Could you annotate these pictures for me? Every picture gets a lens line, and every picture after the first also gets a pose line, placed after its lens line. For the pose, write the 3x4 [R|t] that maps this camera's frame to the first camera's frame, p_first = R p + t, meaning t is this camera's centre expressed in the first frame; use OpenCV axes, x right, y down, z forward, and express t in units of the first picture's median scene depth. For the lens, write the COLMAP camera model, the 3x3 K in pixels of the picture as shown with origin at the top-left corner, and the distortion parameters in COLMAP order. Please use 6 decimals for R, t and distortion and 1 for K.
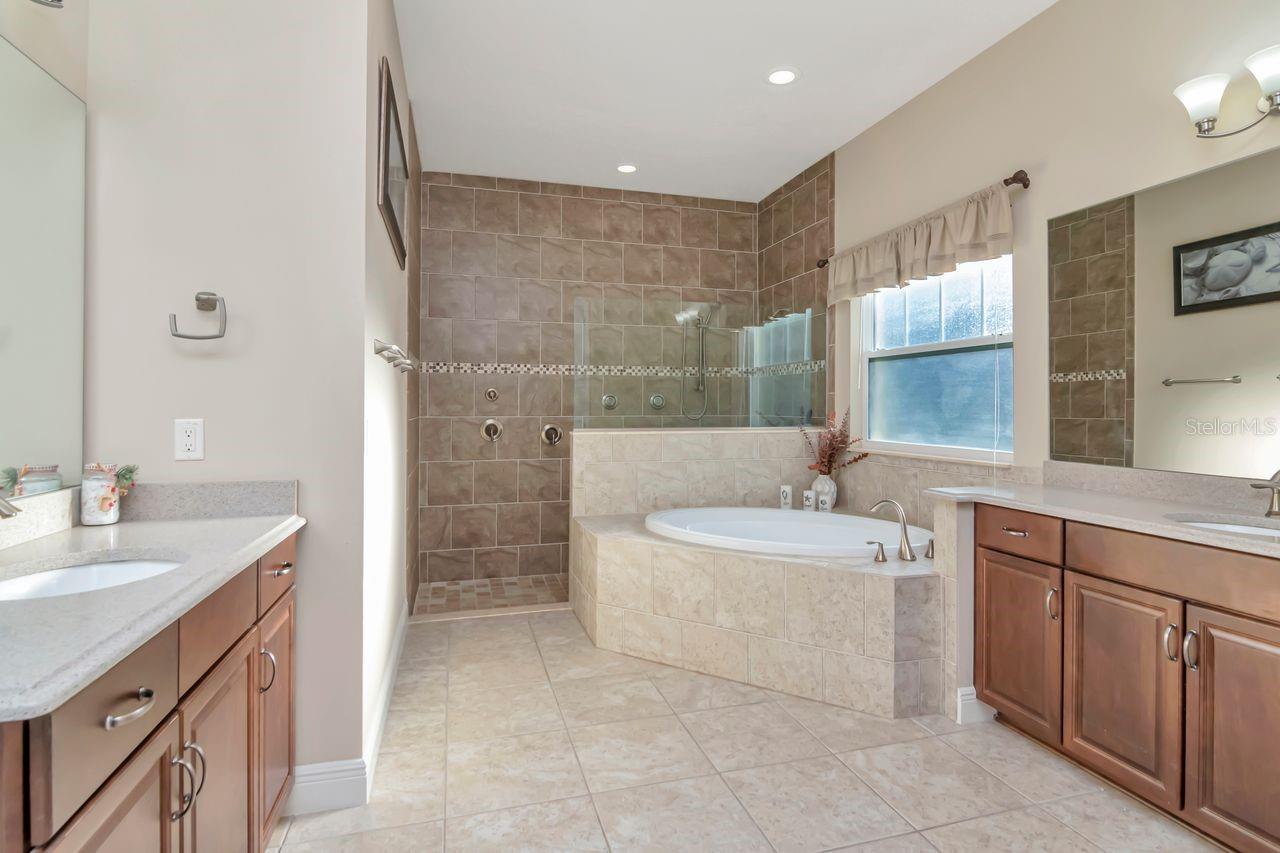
lens RADIAL K [[652.3, 0, 658.8], [0, 652.3, 407.5], [0, 0, 1]] dist [-0.001202, -0.000725]
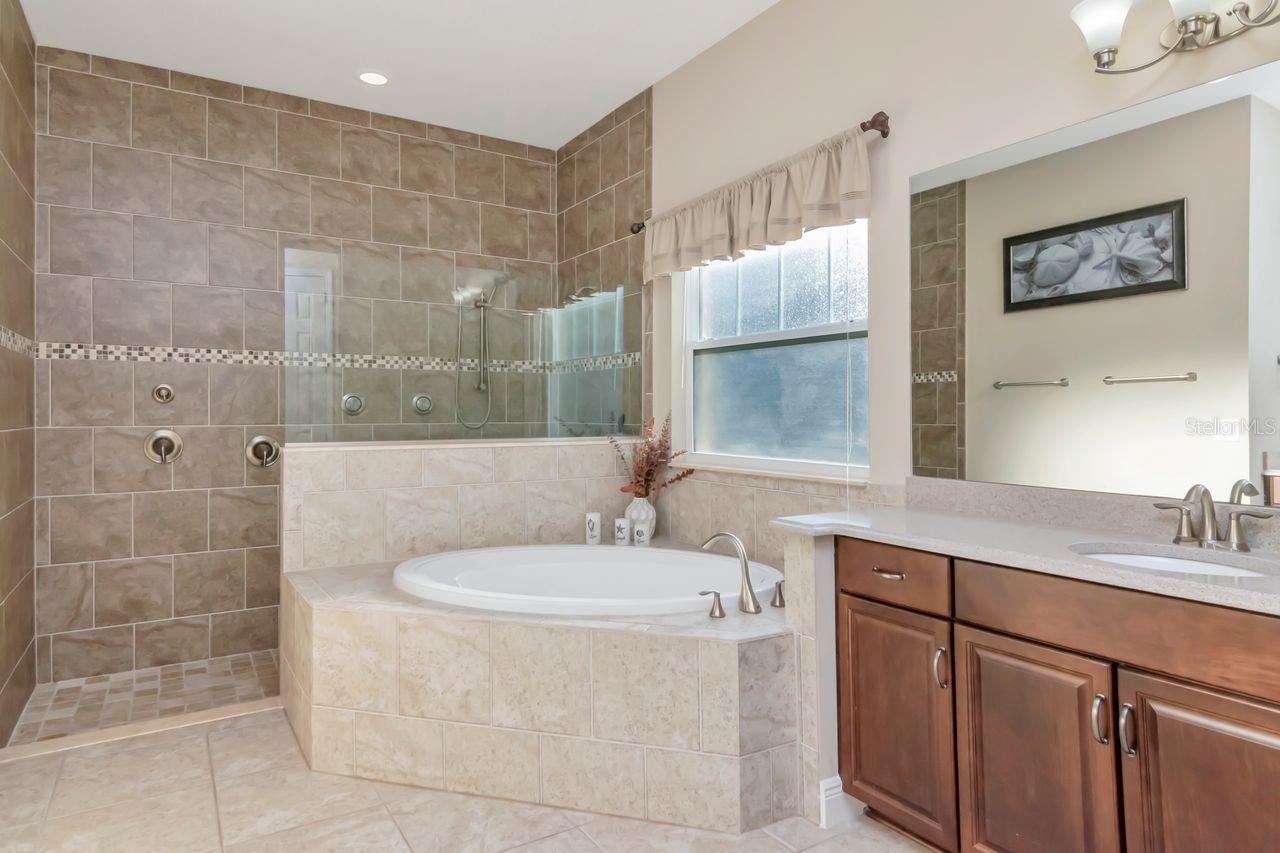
lens RADIAL K [[760.0, 0, 621.2], [0, 760.0, 396.8], [0, 0, 1]] dist [0.028227, -0.000275]
pose [[0.973738, 0.003141, 0.227652, 0.024824], [0.002266, 0.999722, -0.023485, 0.003751], [-0.227662, 0.023384, 0.973459, 0.122643]]
